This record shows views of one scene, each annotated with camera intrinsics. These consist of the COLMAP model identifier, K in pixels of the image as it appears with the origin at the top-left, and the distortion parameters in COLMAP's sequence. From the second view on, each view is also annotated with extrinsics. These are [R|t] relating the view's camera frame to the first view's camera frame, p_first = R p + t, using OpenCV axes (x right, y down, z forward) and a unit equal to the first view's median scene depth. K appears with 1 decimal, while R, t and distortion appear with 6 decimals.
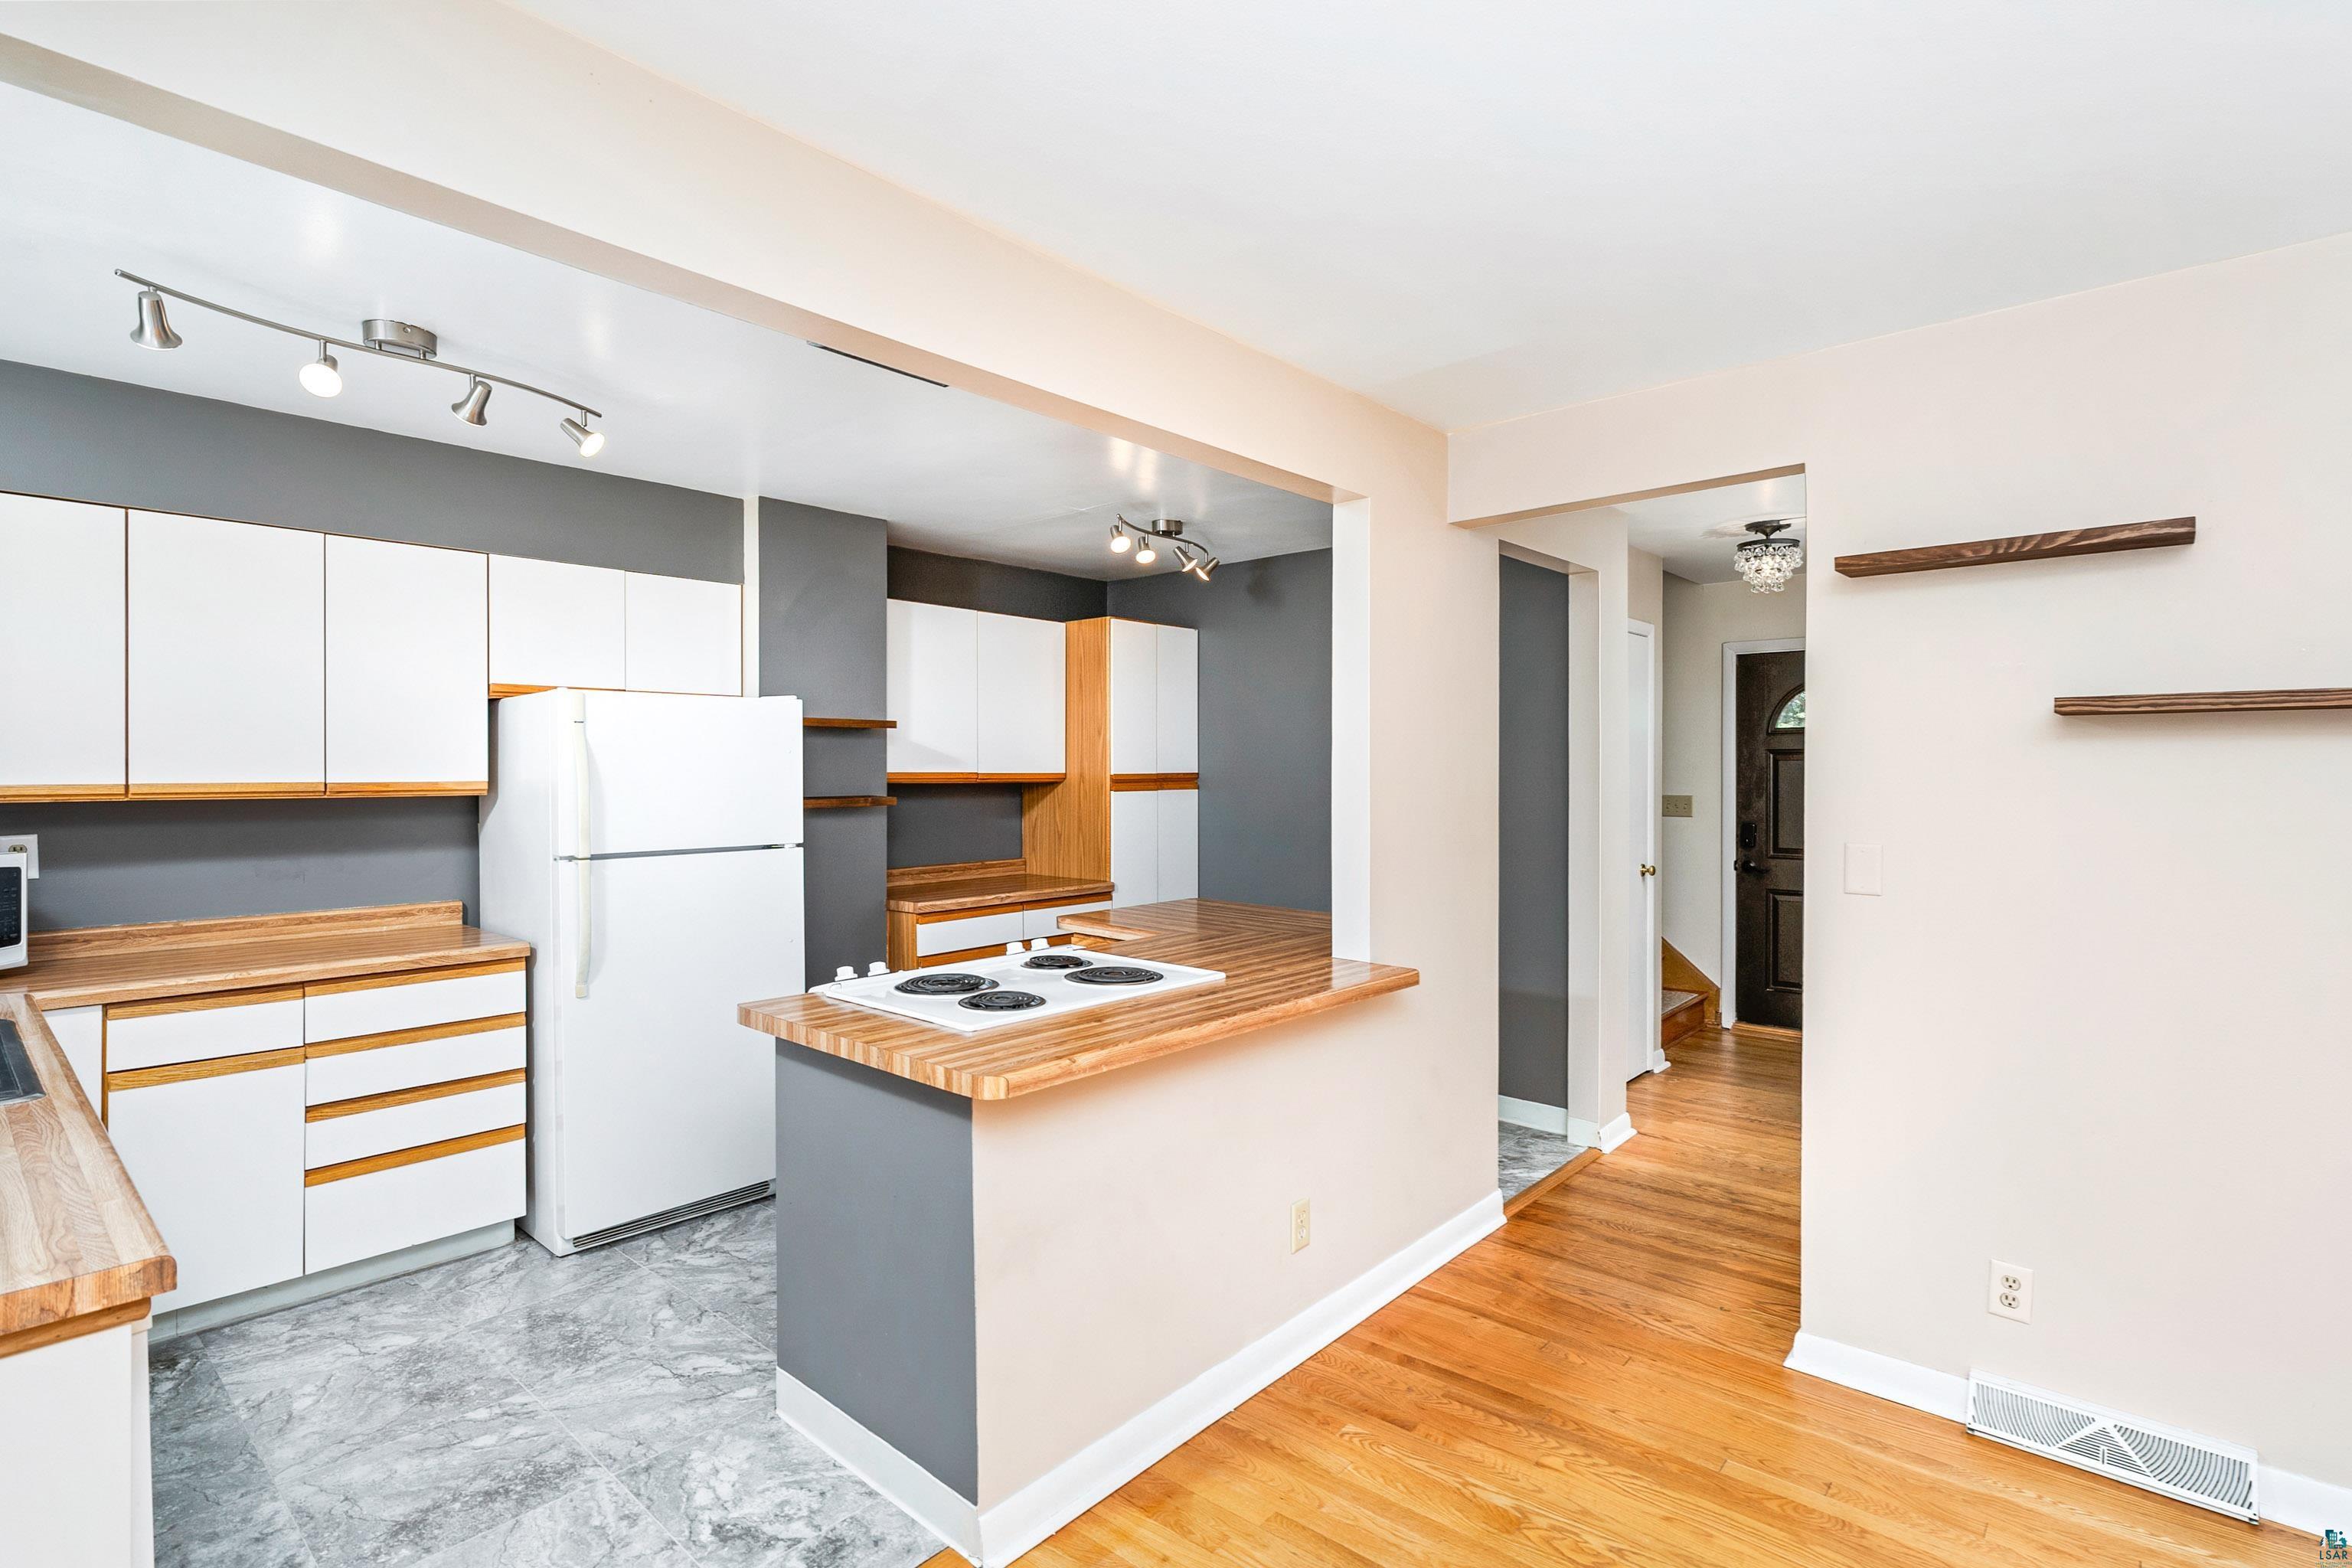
lens RADIAL K [[1132.0, 0, 1173.4], [0, 1132.0, 766.7], [0, 0, 1]] dist [-0.001343, -0.000138]
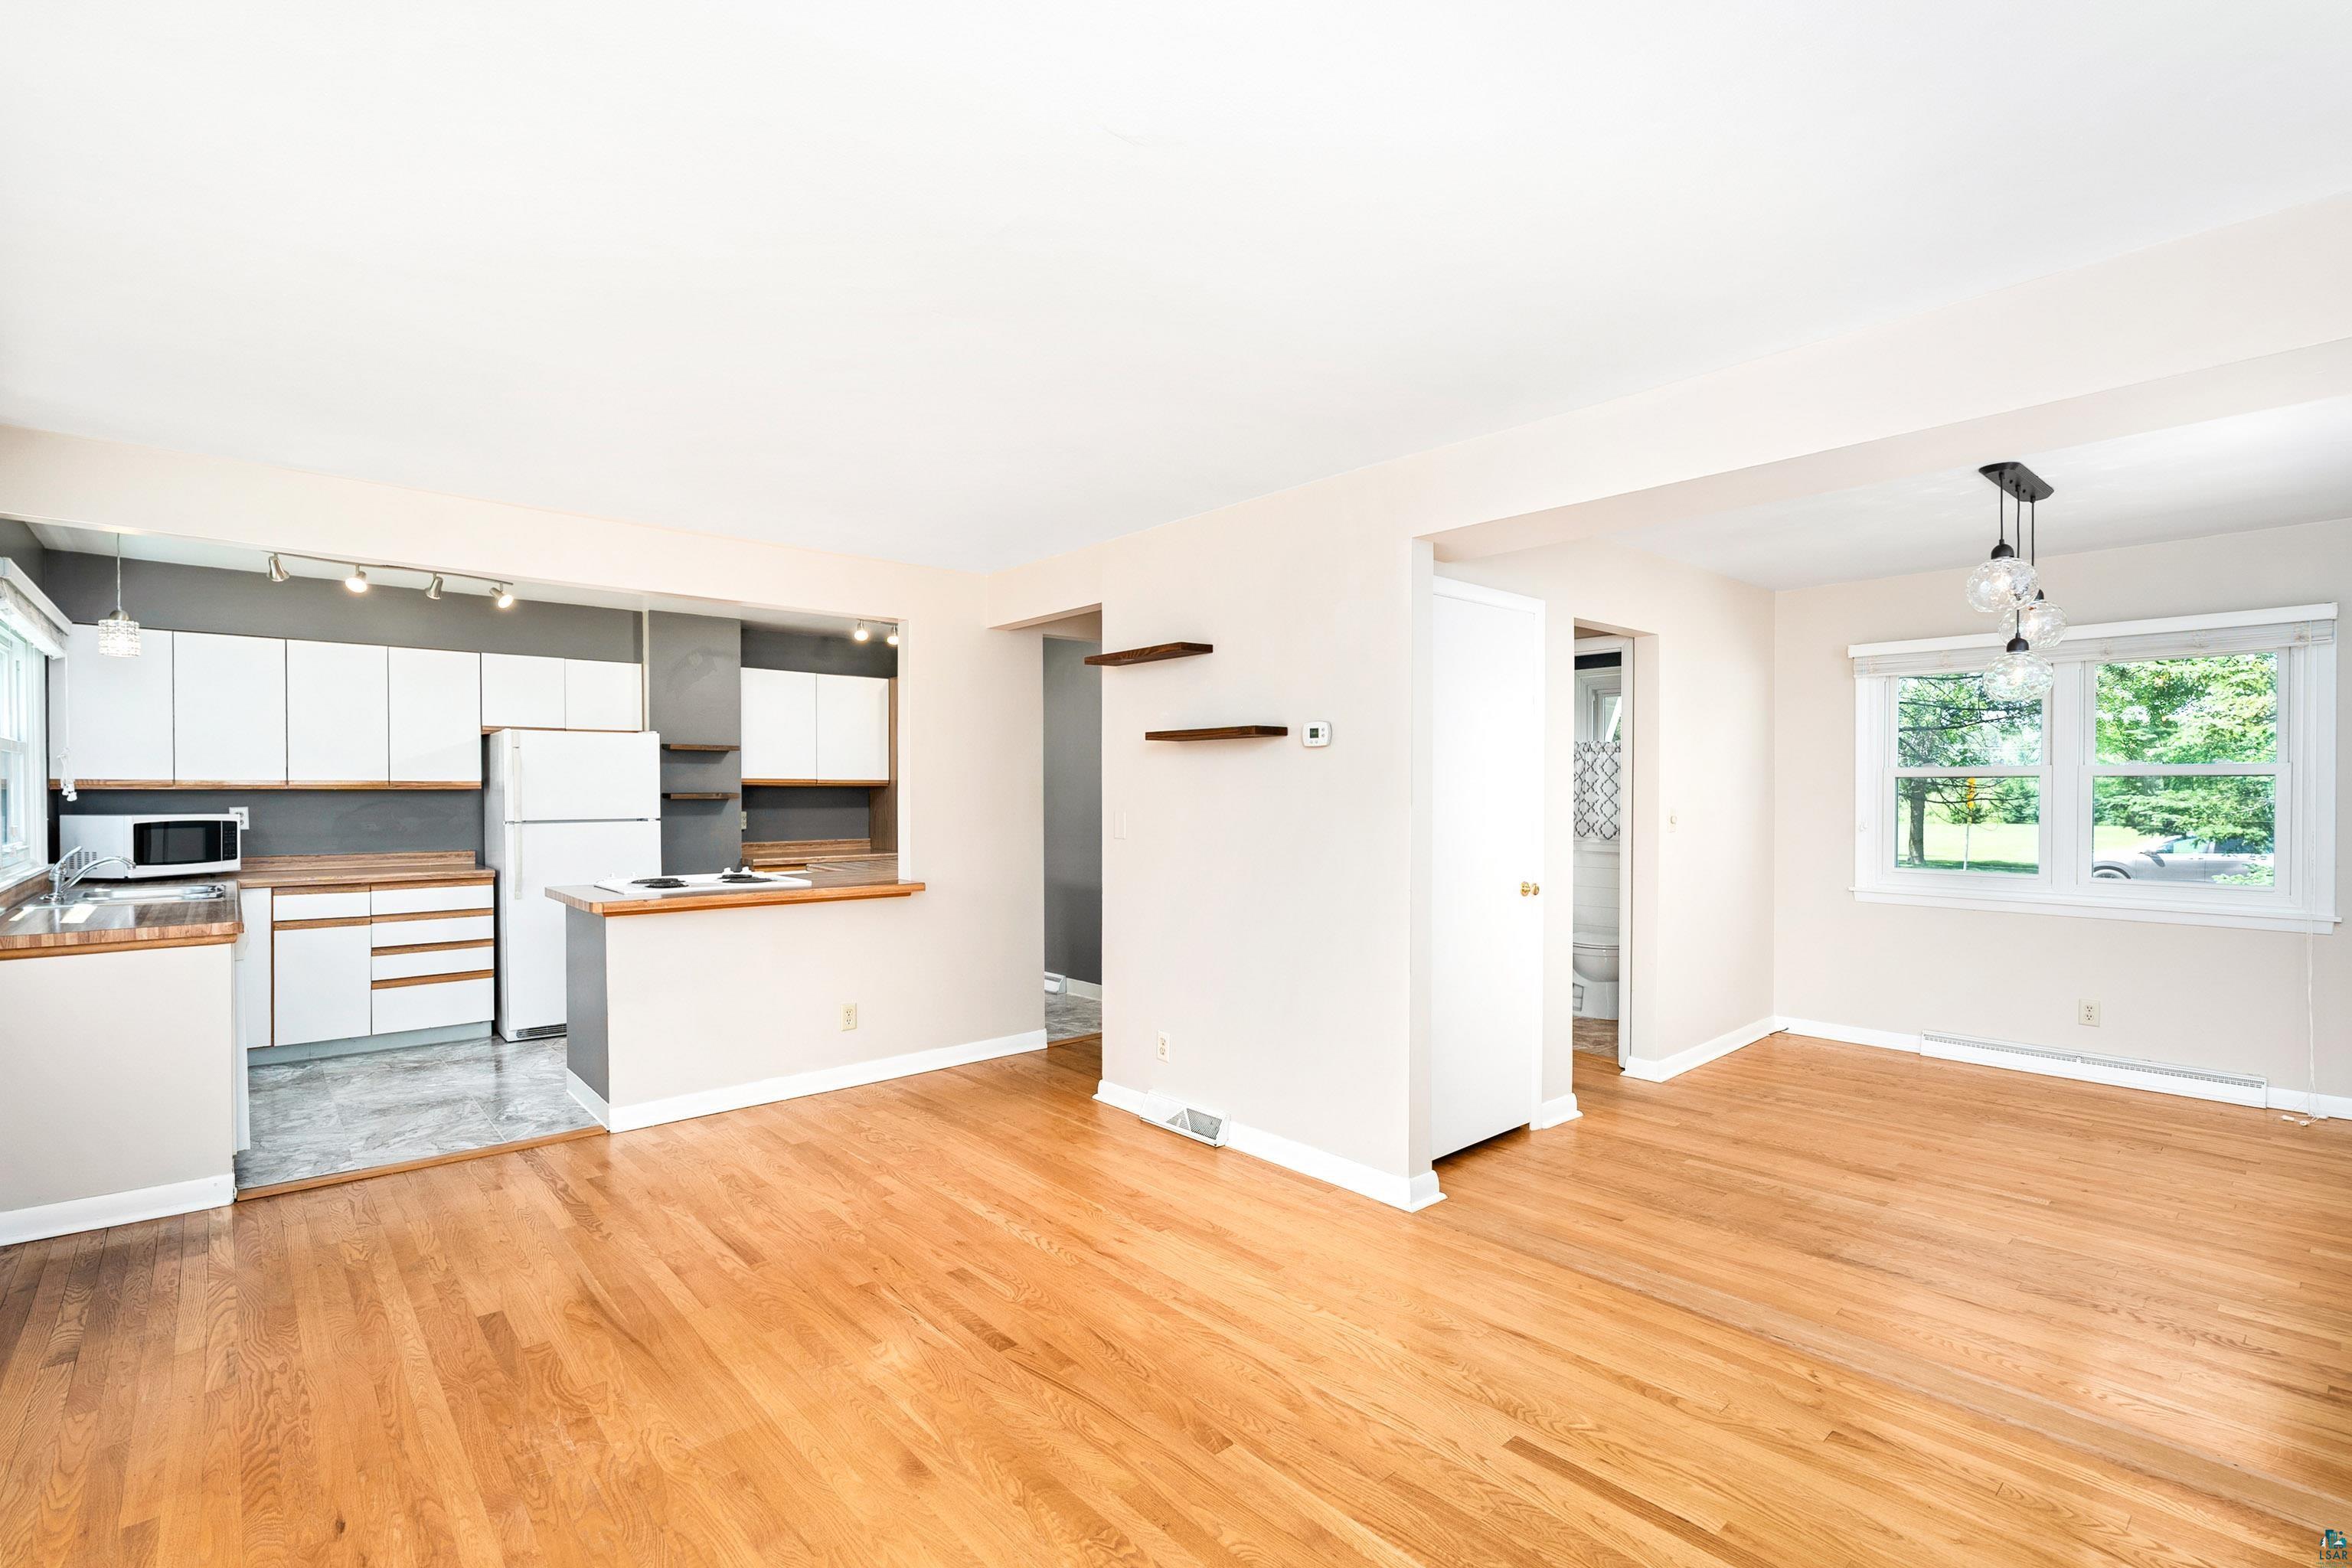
lens RADIAL K [[1078.1, 0, 1167.6], [0, 1078.1, 798.9], [0, 0, 1]] dist [-0.001491, 0.000915]
pose [[0.991987, 0.001433, -0.126336, 0.847721], [0.000435, 0.999891, 0.014755, 0.020666], [0.126343, -0.014691, 0.991878, -0.677792]]
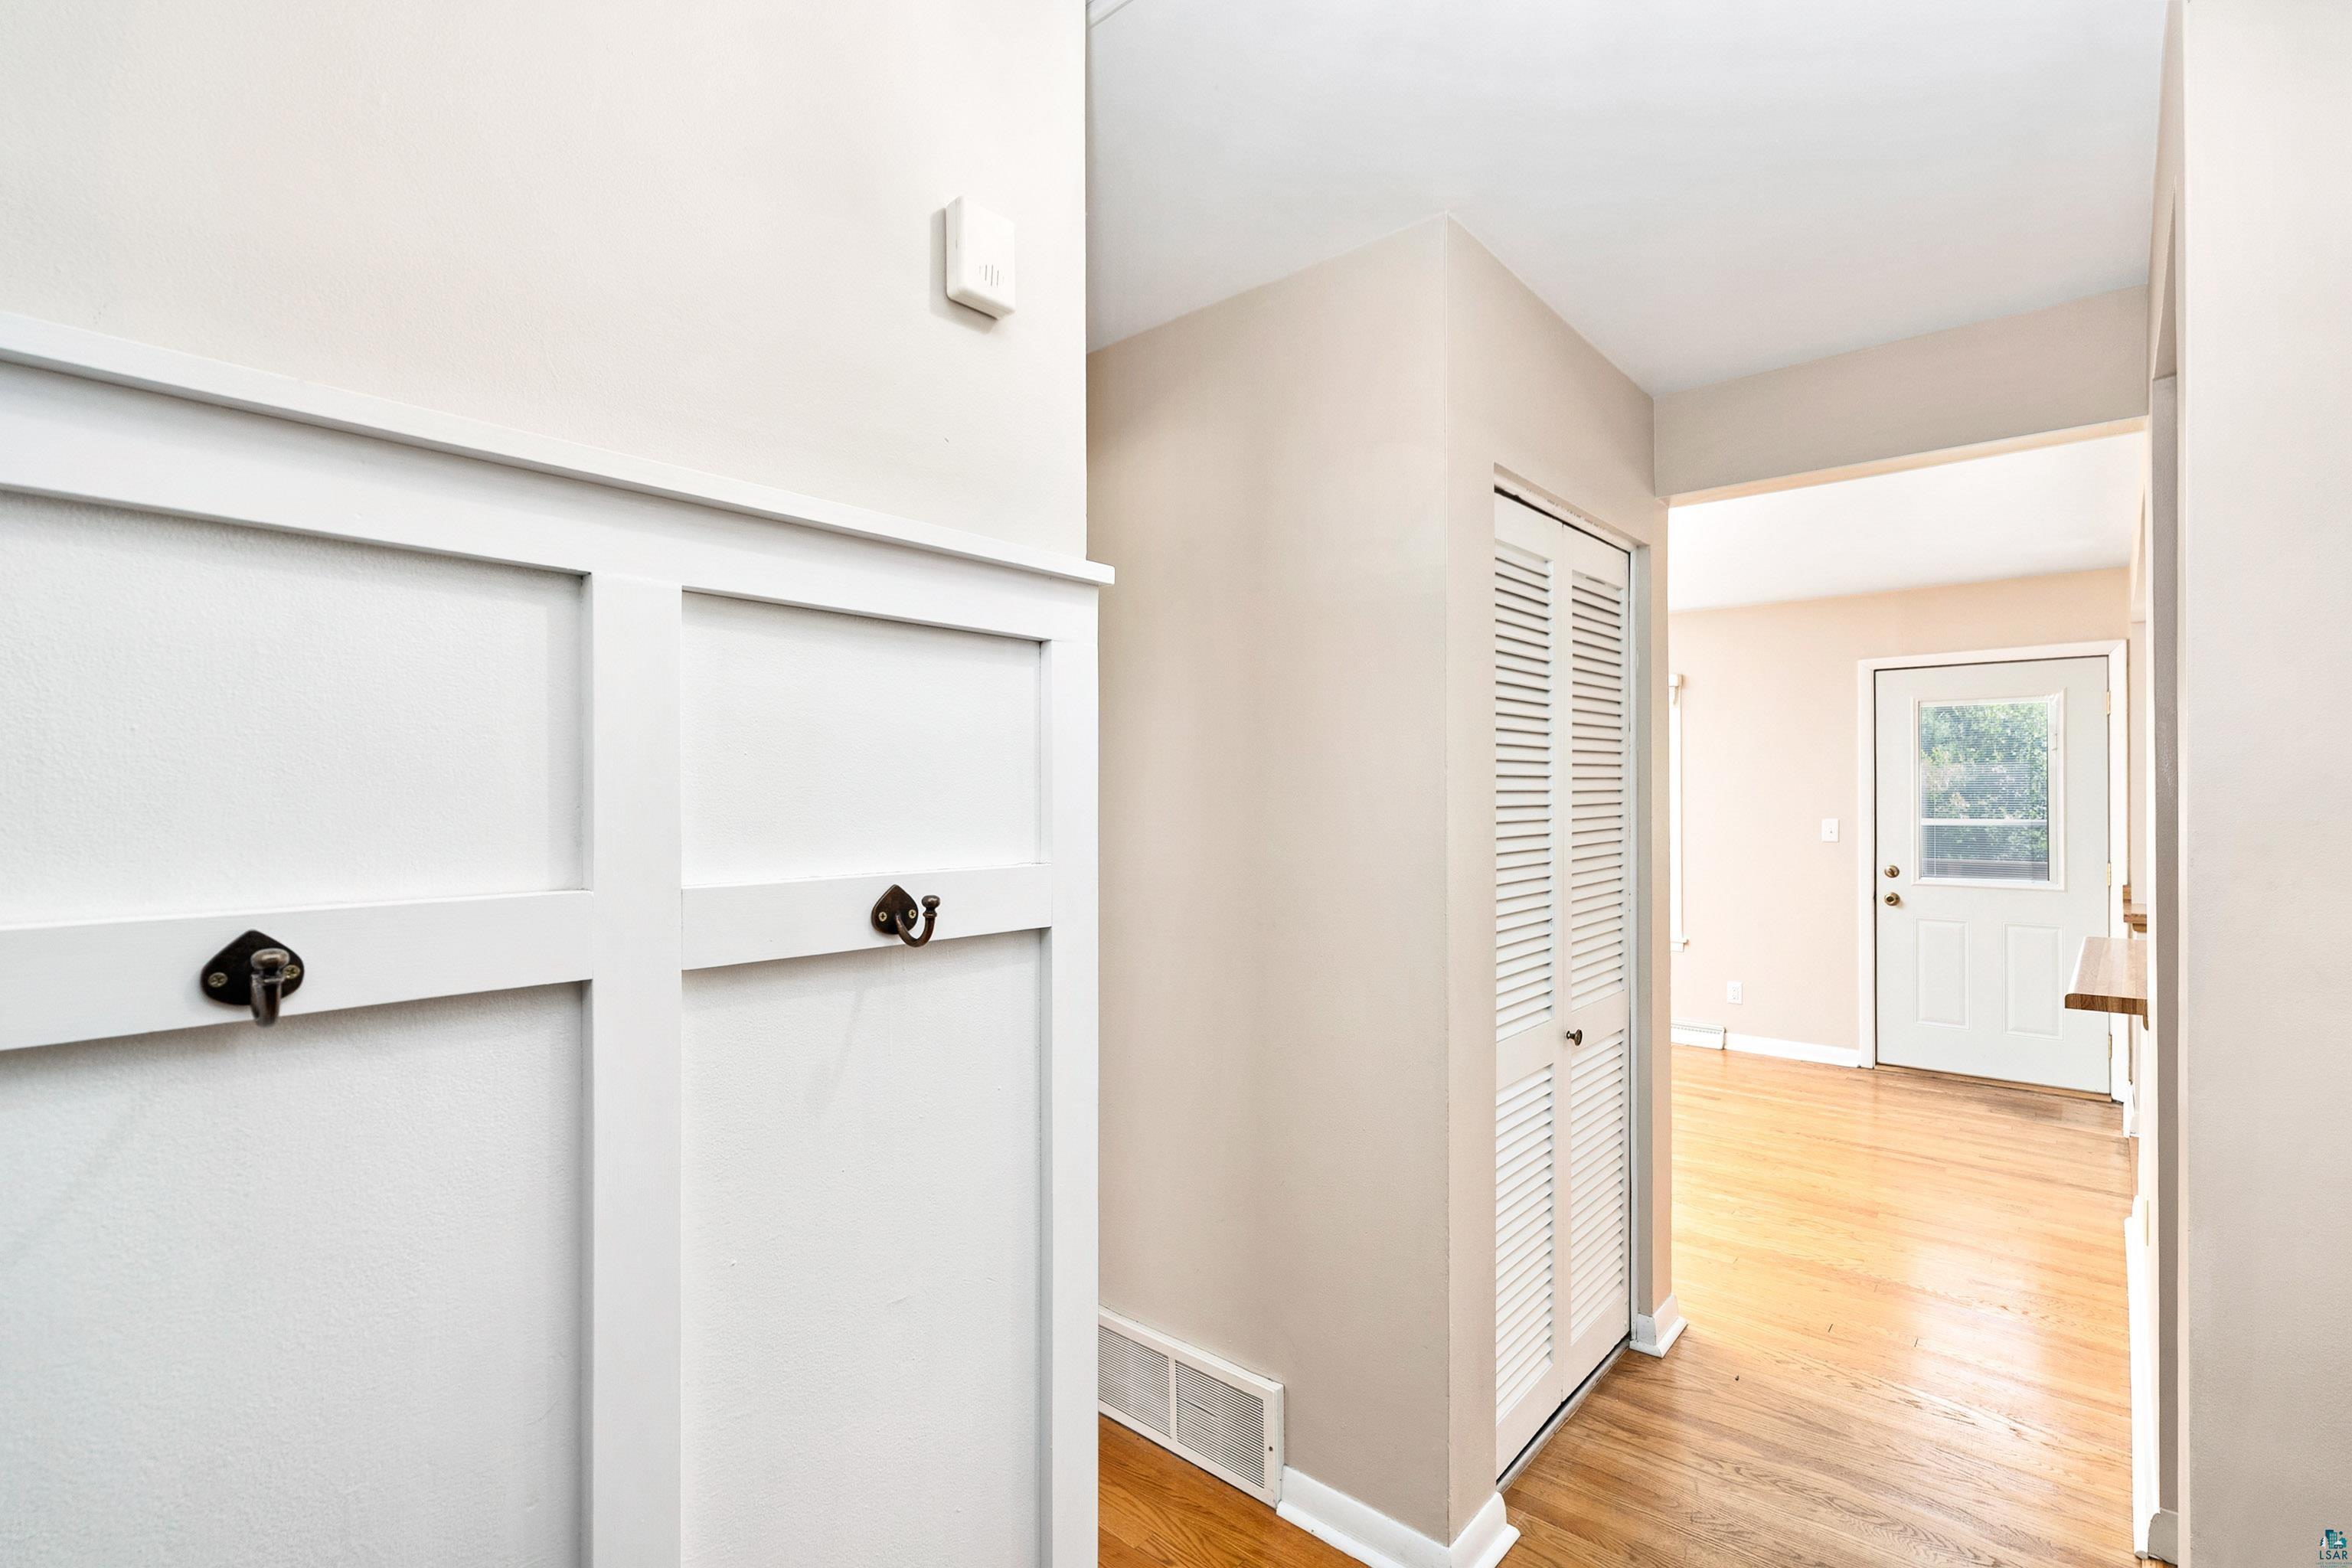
lens RADIAL K [[1078.1, 0, 1168.4], [0, 1078.1, 791.8], [0, 0, 1]] dist [-0.001491, 0.000915]
pose [[-0.999912, 0.003158, -0.012921, 1.033706], [0.003214, 0.999986, -0.004295, 0.005878], [0.012907, -0.004336, -0.999907, 1.976054]]
